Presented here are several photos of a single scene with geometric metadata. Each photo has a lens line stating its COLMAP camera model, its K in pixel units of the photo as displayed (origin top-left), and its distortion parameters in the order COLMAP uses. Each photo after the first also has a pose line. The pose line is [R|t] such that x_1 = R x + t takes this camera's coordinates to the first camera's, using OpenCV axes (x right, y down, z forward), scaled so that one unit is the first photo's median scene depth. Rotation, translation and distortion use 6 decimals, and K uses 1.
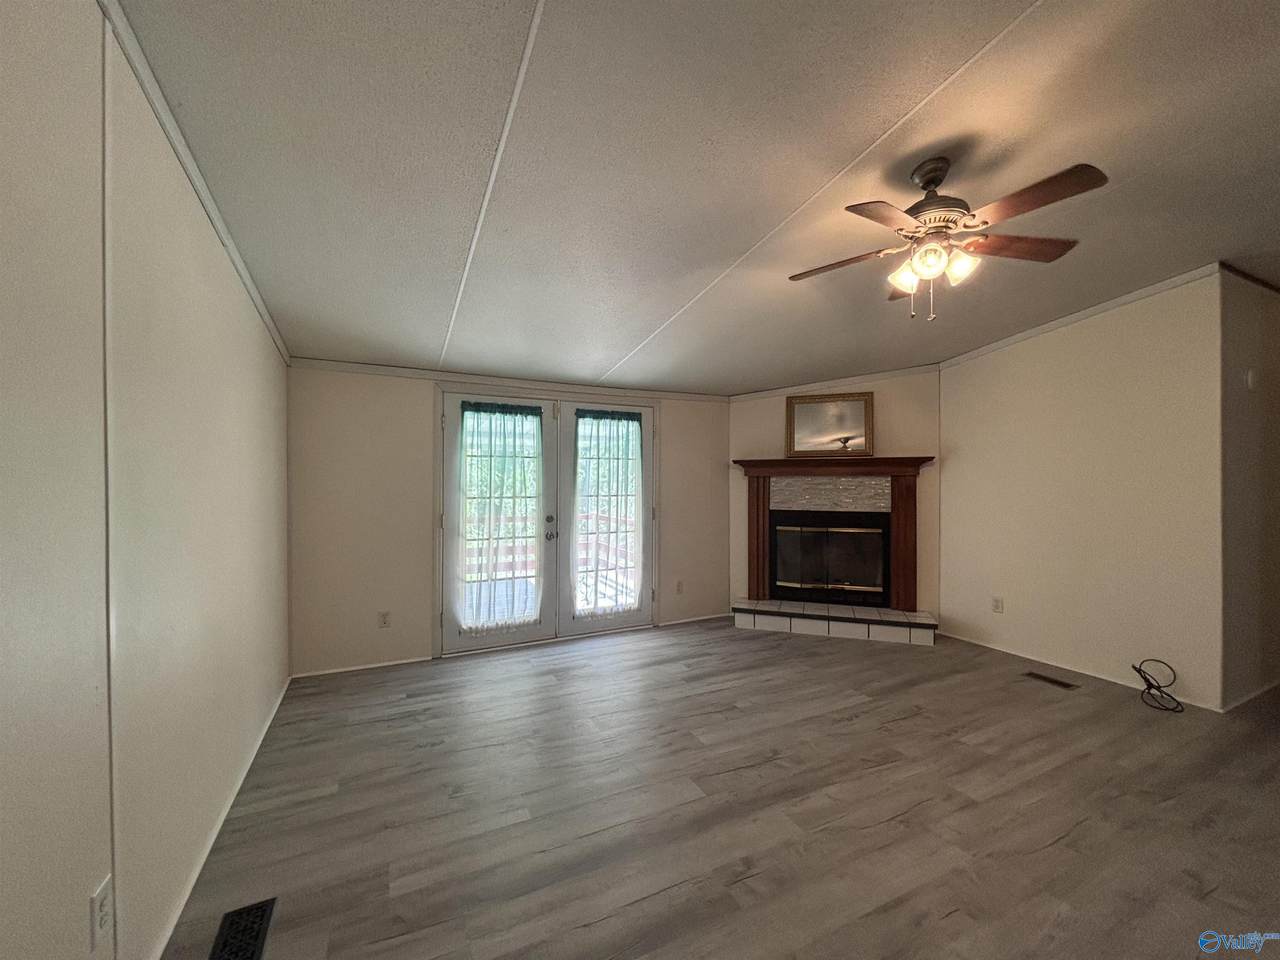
lens RADIAL K [[514.2, 0, 640.0], [0, 514.2, 480.0], [0, 0, 1]] dist [0.000060, -0.000160]
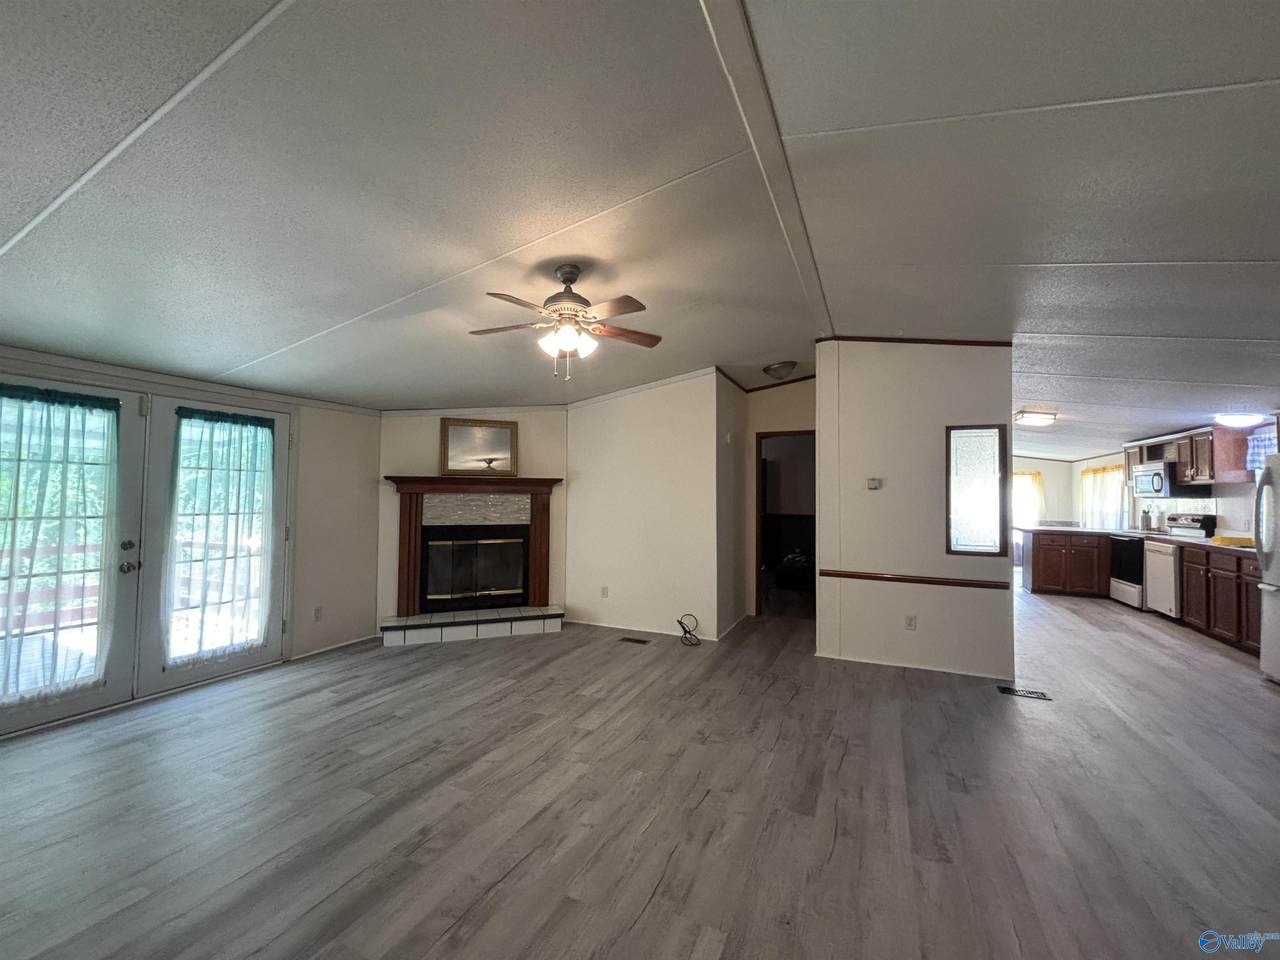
lens RADIAL K [[514.2, 0, 640.0], [0, 514.2, 480.0], [0, 0, 1]] dist [0.000060, -0.000160]
pose [[0.777703, 0.026743, 0.628063, -0.065131], [-0.004892, 0.999322, -0.036494, 0.002854], [-0.628613, 0.025309, 0.777306, -0.086020]]
